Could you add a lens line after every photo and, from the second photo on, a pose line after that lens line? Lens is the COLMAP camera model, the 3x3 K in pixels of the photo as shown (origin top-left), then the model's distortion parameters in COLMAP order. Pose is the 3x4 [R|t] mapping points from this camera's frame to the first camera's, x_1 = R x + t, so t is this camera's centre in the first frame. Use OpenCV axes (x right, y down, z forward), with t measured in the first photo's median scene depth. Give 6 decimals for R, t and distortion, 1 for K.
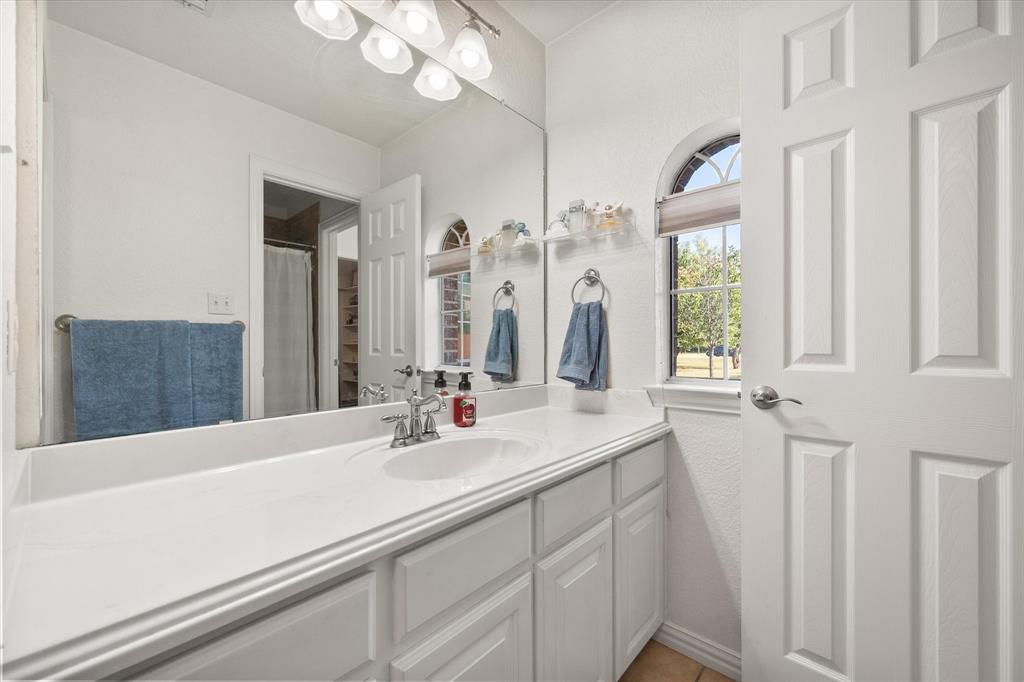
lens RADIAL K [[406.2, 0, 510.4], [0, 406.2, 347.8], [0, 0, 1]] dist [0.003529, 0.000256]
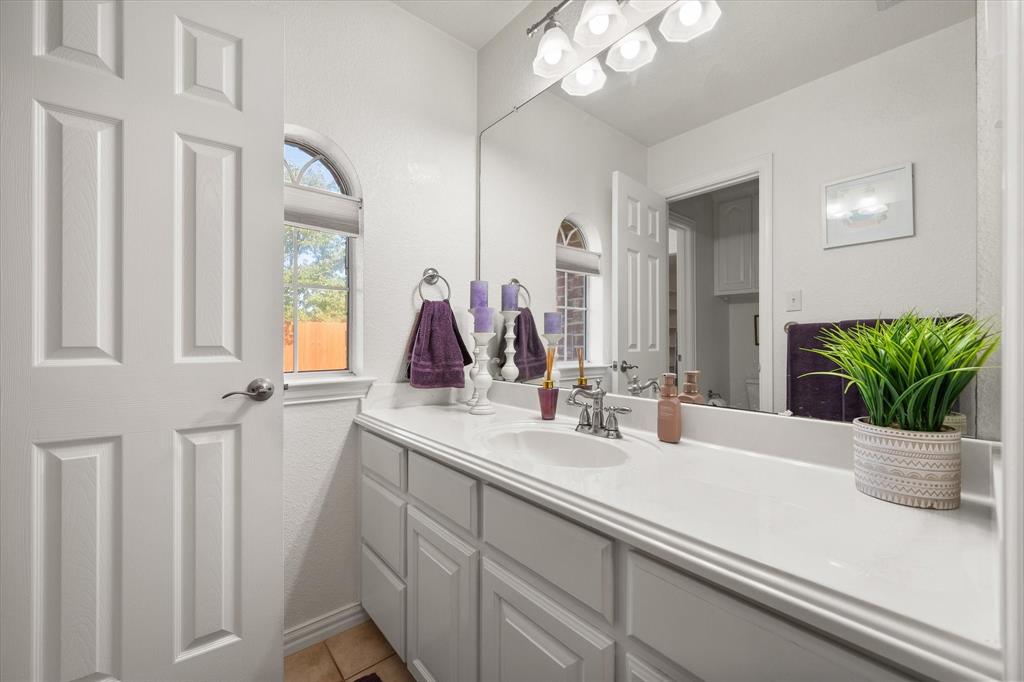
lens RADIAL K [[406.2, 0, 511.0], [0, 406.2, 335.9], [0, 0, 1]] dist [0.003529, 0.000256]
pose [[-0.142639, -0.015676, -0.989651, 1.094605], [0.000505, 0.999873, -0.015911, -0.001461], [0.989775, -0.002769, -0.142613, 1.227133]]
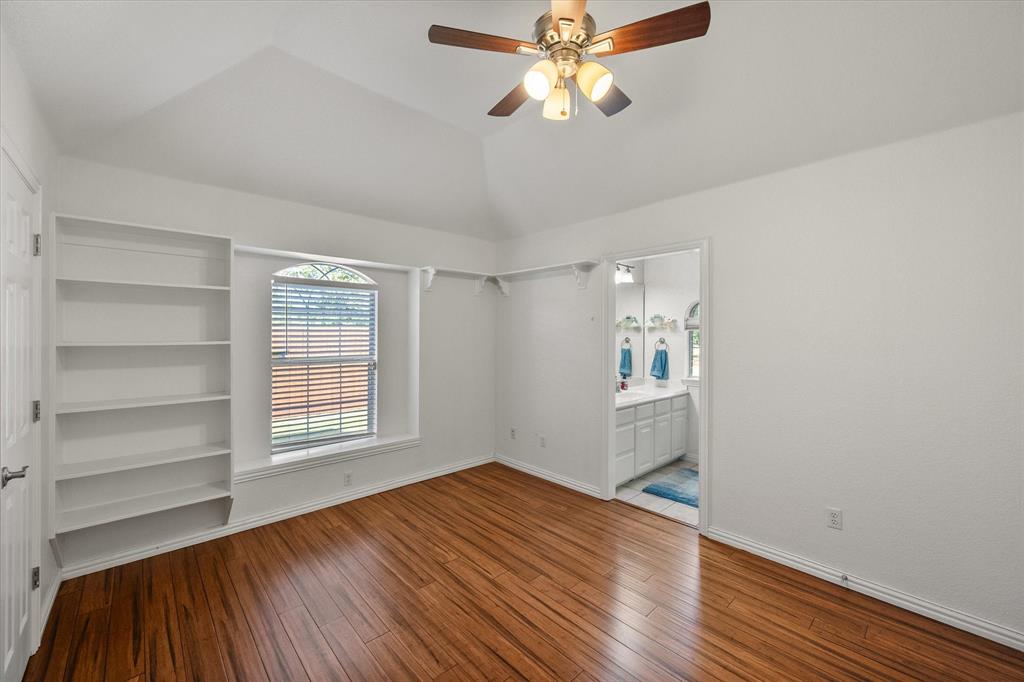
lens RADIAL K [[406.2, 0, 505.9], [0, 406.2, 340.9], [0, 0, 1]] dist [0.003529, 0.000256]
pose [[0.994806, 0.004556, -0.101690, -0.613098], [-0.003796, 0.999963, 0.007667, -0.189587], [0.101721, -0.007241, 0.994787, -1.995835]]
